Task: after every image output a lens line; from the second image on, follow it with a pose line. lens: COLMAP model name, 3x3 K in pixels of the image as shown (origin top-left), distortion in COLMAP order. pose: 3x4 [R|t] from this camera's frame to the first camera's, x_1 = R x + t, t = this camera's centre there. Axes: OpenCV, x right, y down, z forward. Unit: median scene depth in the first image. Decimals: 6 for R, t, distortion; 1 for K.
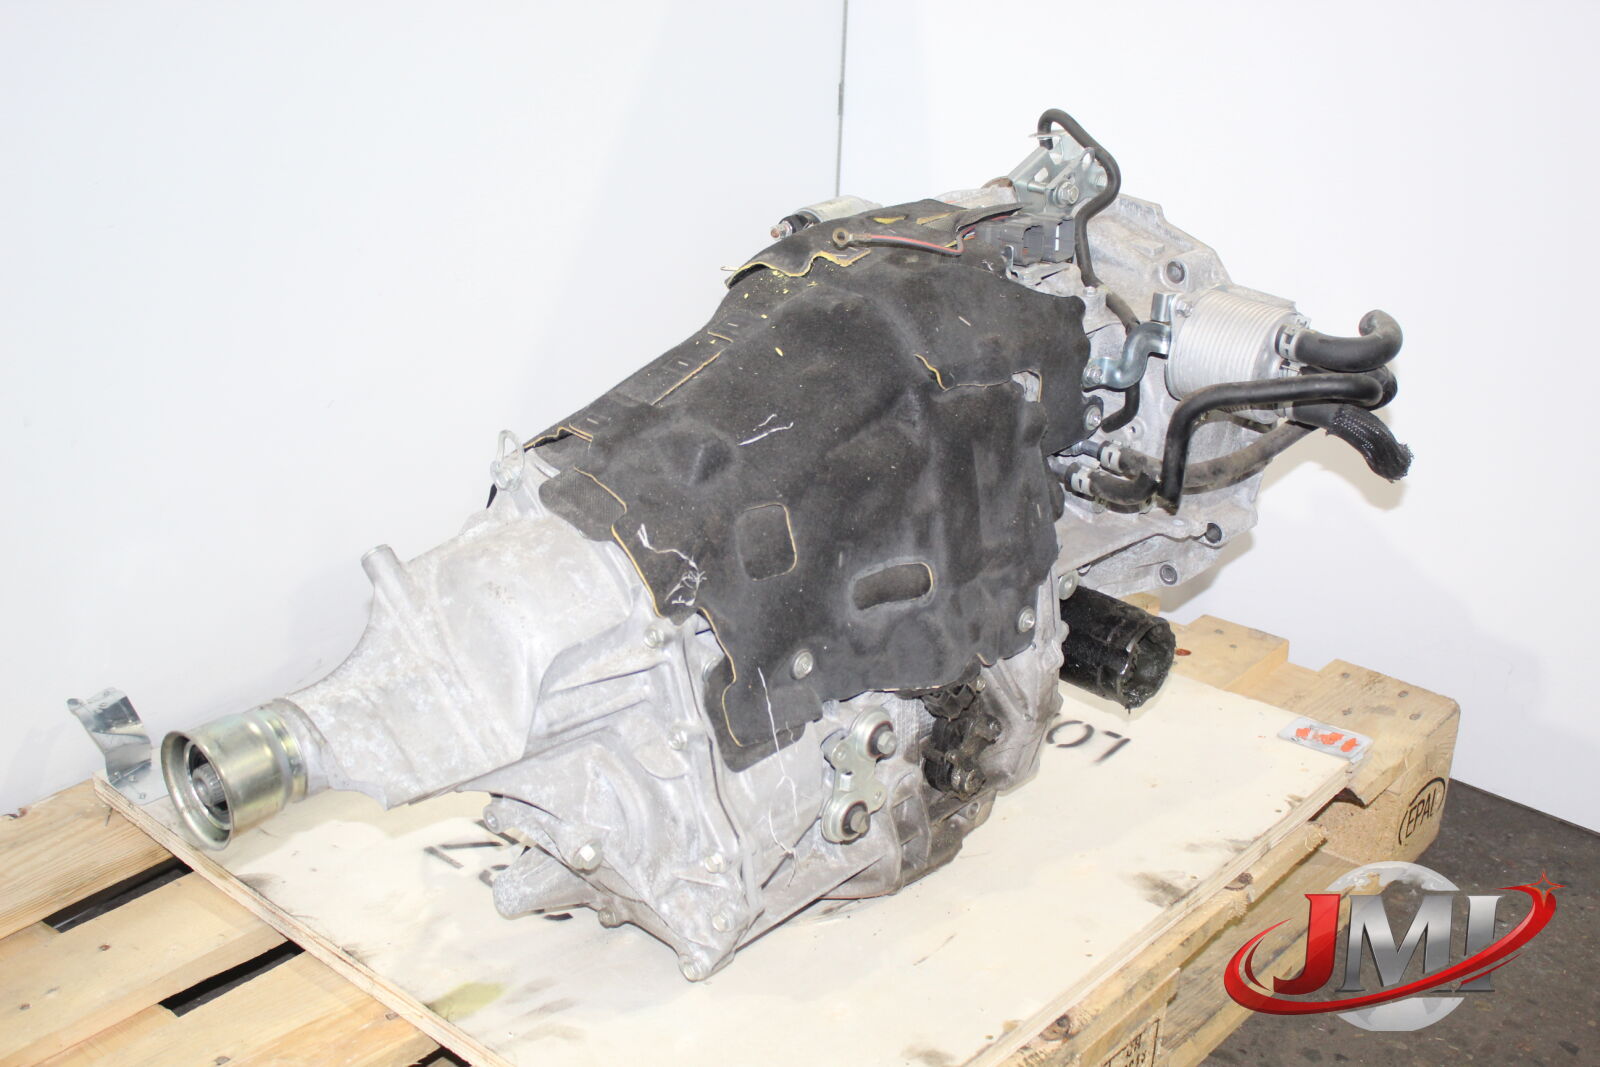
lens RADIAL K [[1999.3, 0, 800.0], [0, 1999.3, 533.5], [0, 0, 1]] dist [-0.036403, -0.019450]
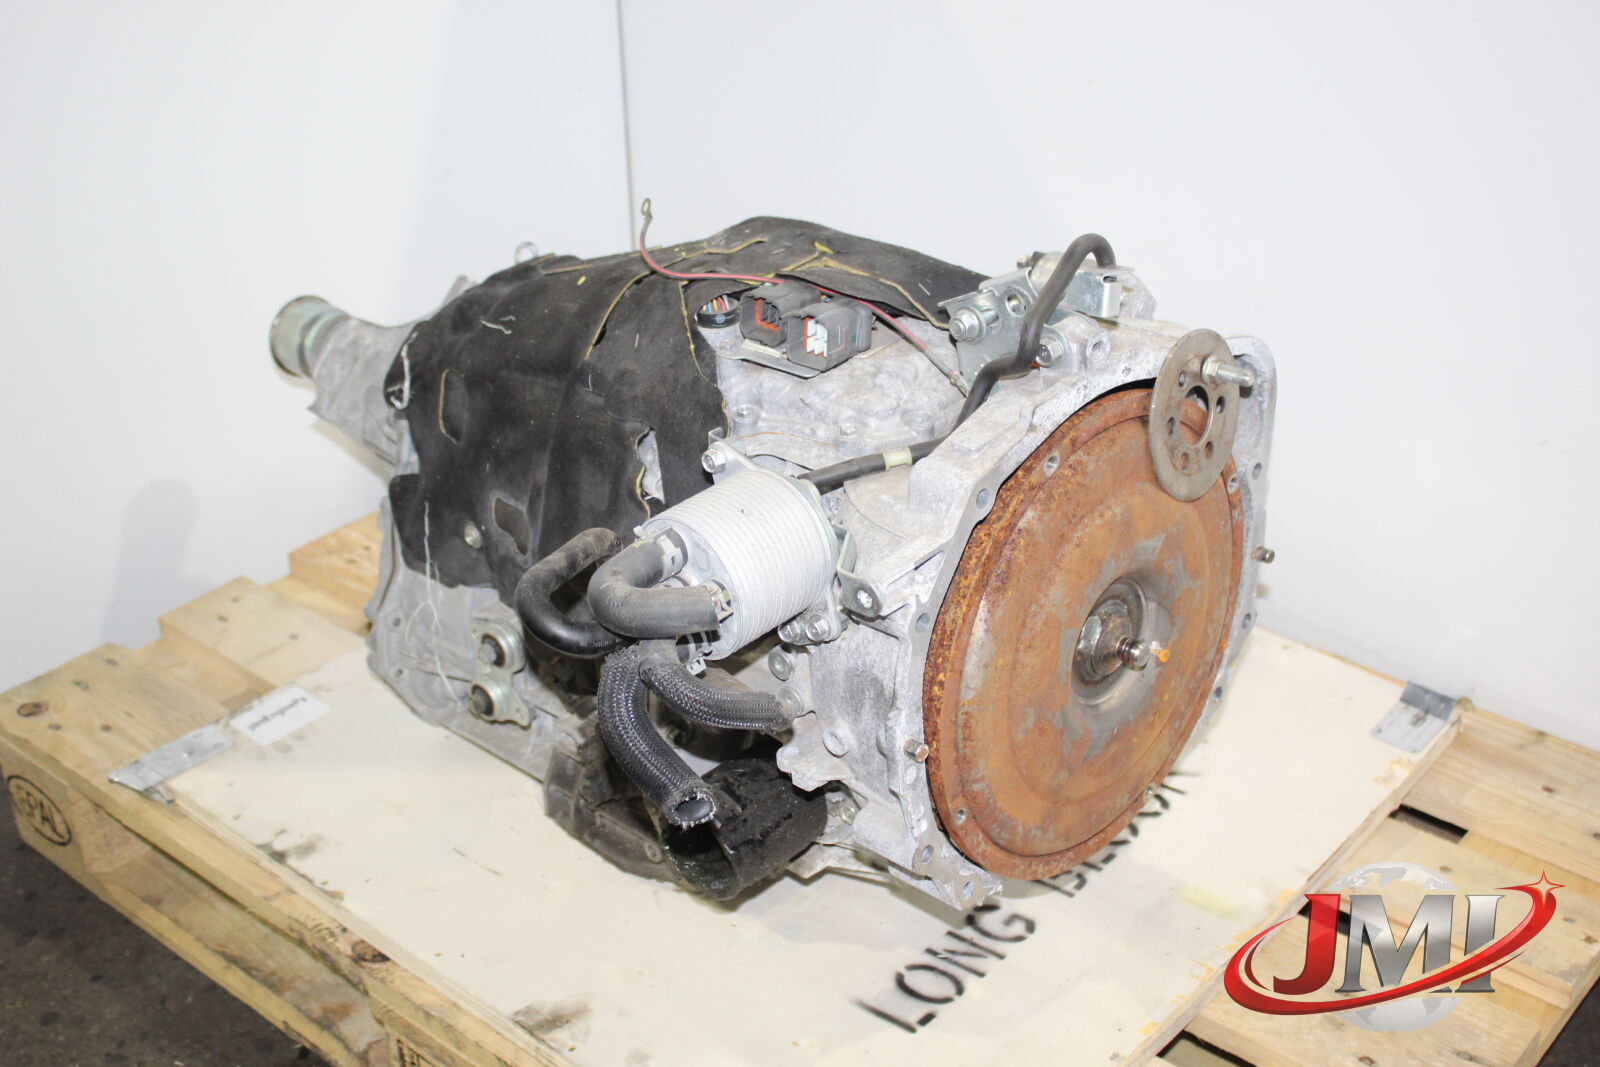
lens RADIAL K [[1999.3, 0, 800.0], [0, 1999.3, 533.5], [0, 0, 1]] dist [-0.036403, -0.019450]
pose [[0.005432, 0.456967, -0.889467, 0.968708], [-0.399681, 0.816336, 0.416955, -0.461148], [0.916638, 0.353238, 0.187075, 0.944518]]
